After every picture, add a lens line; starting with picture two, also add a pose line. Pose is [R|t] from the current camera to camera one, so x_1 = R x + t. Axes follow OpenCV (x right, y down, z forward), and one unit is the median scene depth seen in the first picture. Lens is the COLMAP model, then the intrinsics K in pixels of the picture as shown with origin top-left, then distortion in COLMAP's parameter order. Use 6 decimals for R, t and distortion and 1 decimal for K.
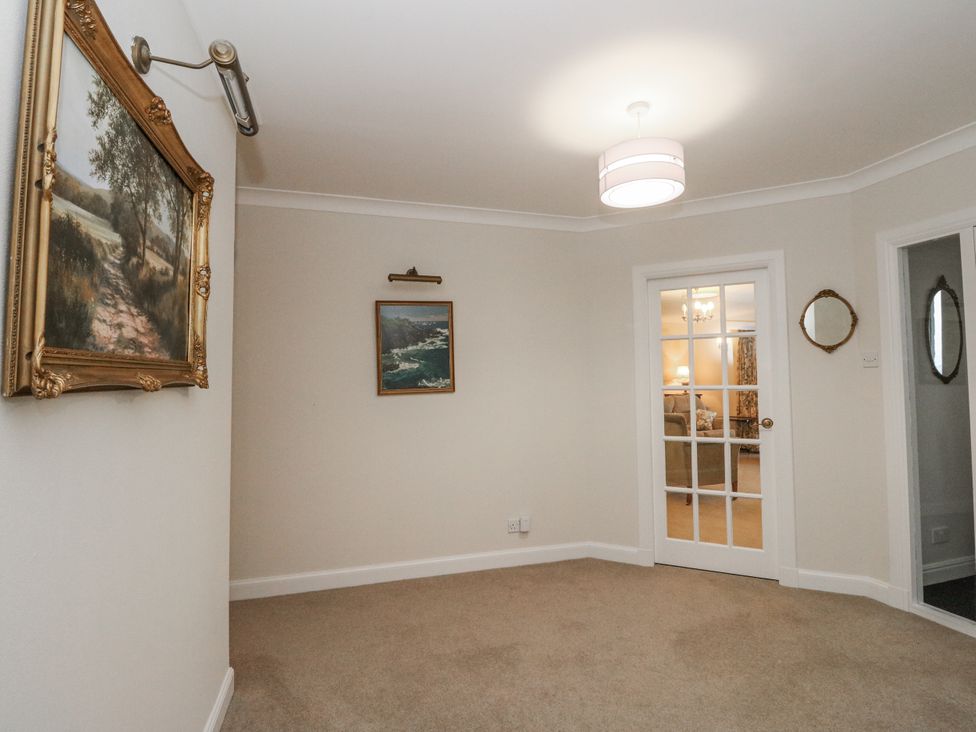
lens RADIAL K [[508.1, 0, 489.4], [0, 508.1, 356.2], [0, 0, 1]] dist [-0.000285, -0.012090]
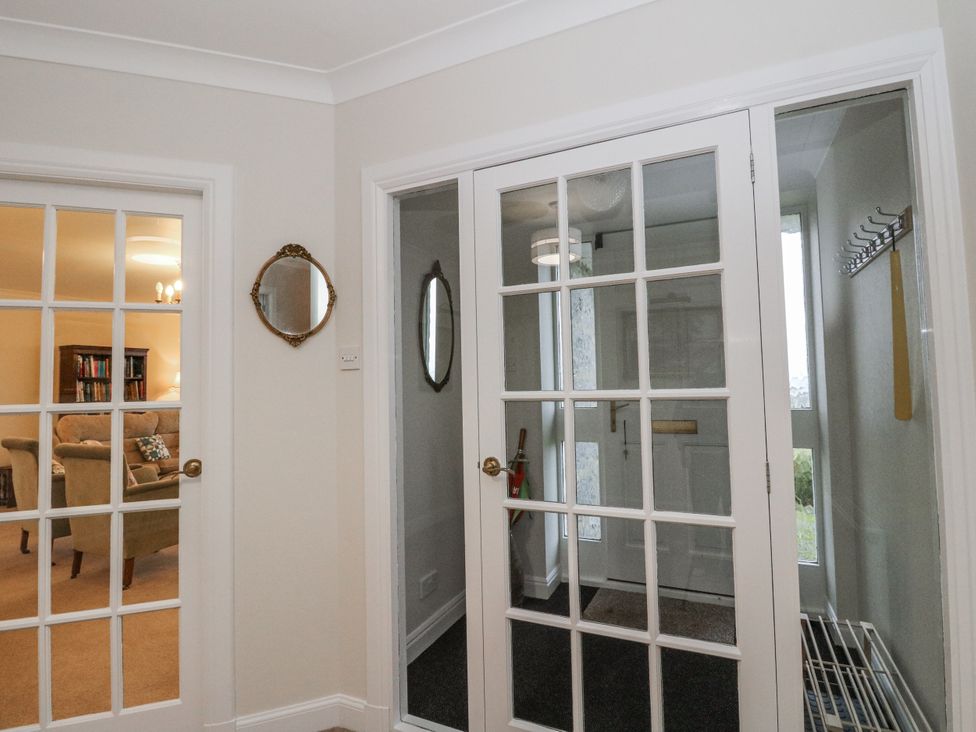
lens RADIAL K [[508.1, 0, 489.4], [0, 508.1, 356.2], [0, 0, 1]] dist [-0.000285, -0.012090]
pose [[0.670873, 0.033079, 0.740834, 0.360909], [-0.022133, 0.999453, -0.024584, 0.014725], [-0.741242, 0.000096, 0.671238, 0.396200]]
